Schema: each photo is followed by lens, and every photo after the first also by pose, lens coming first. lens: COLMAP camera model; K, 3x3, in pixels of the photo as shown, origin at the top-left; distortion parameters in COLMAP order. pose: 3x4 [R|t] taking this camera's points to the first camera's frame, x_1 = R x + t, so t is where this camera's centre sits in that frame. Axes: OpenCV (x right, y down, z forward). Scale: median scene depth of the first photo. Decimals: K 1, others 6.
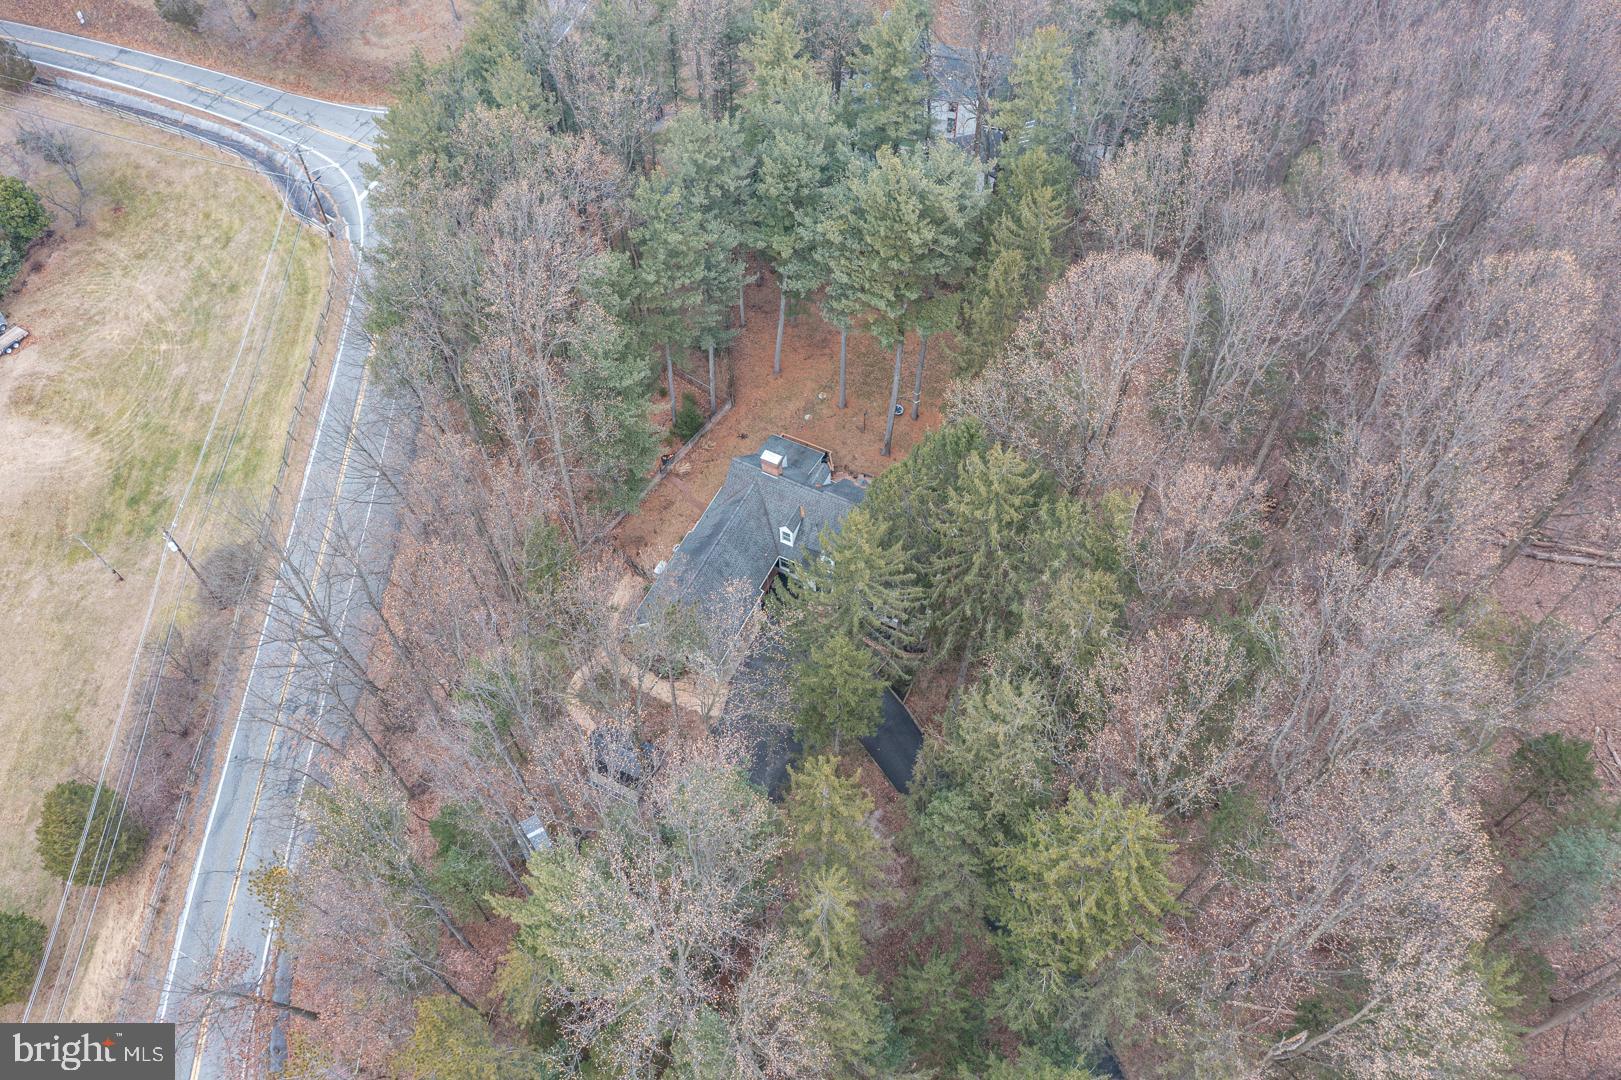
lens RADIAL K [[1285.0, 0, 803.4], [0, 1285.0, 543.6], [0, 0, 1]] dist [0.003707, 0.007399]
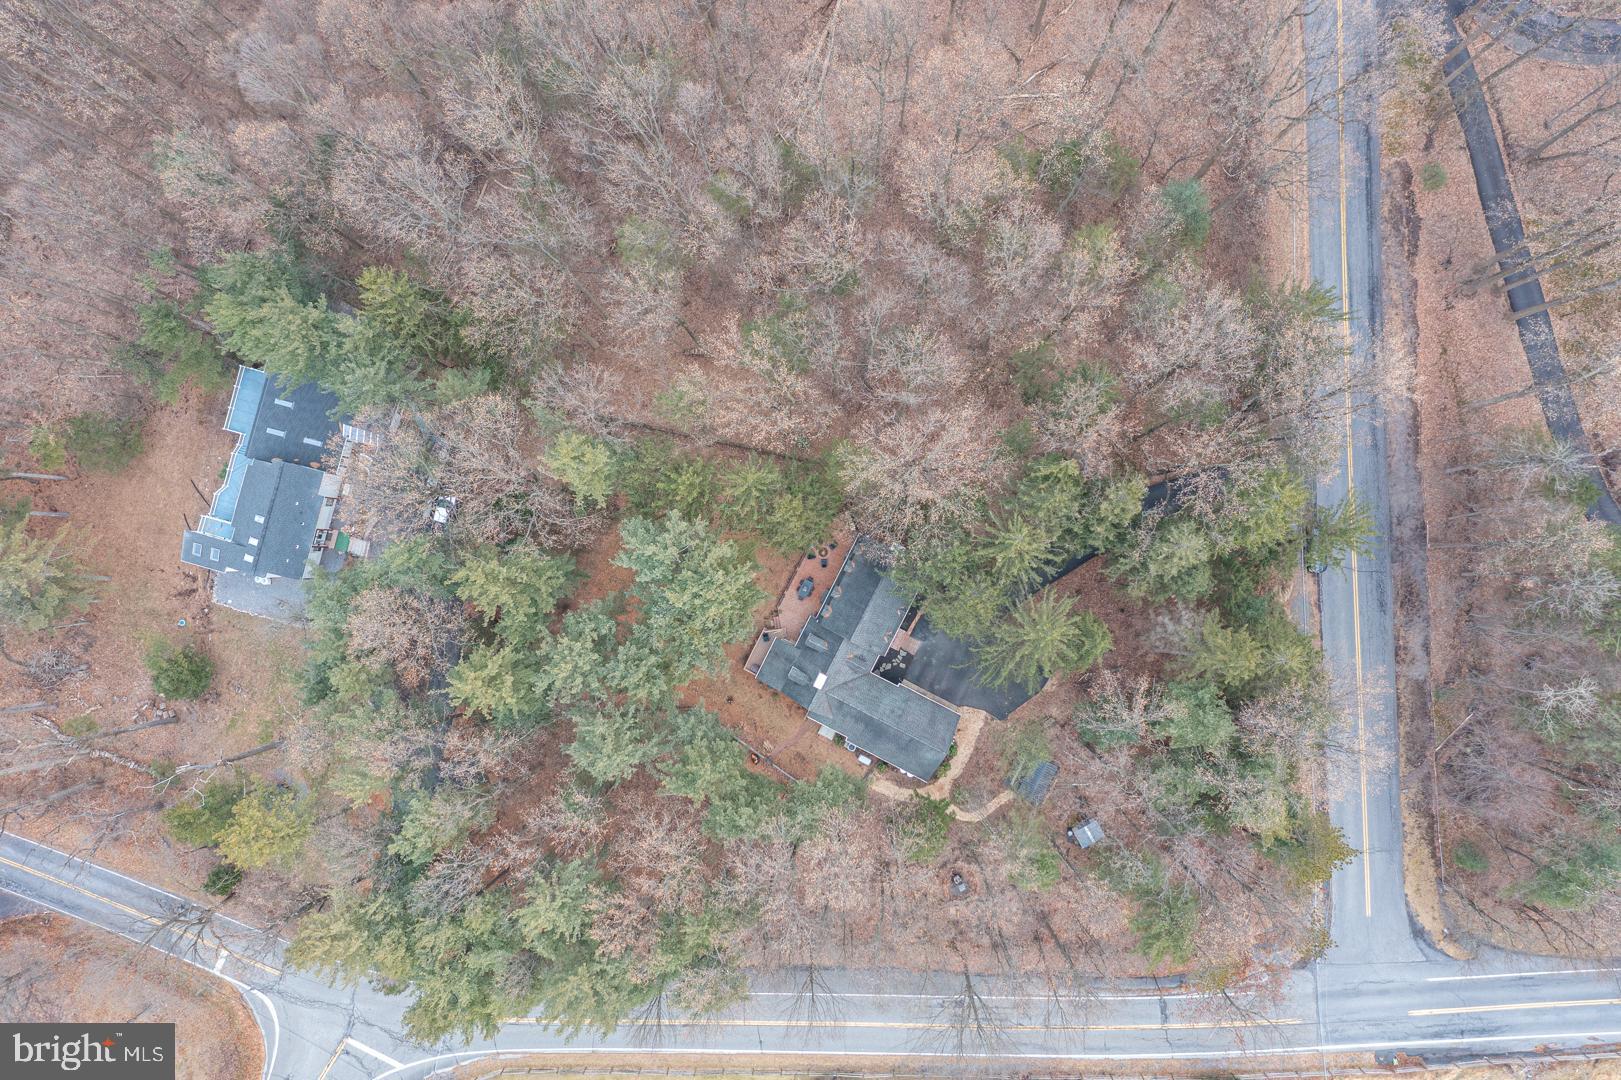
lens RADIAL K [[1297.9, 0, 810.5], [0, 1297.9, 540.0], [0, 0, 1]] dist [-0.003194, 0.001514]
pose [[0.008154, -0.999408, 0.033423, 0.063688], [0.848384, 0.024607, 0.528809, -0.662620], [-0.529319, 0.024043, 0.848082, -0.107640]]
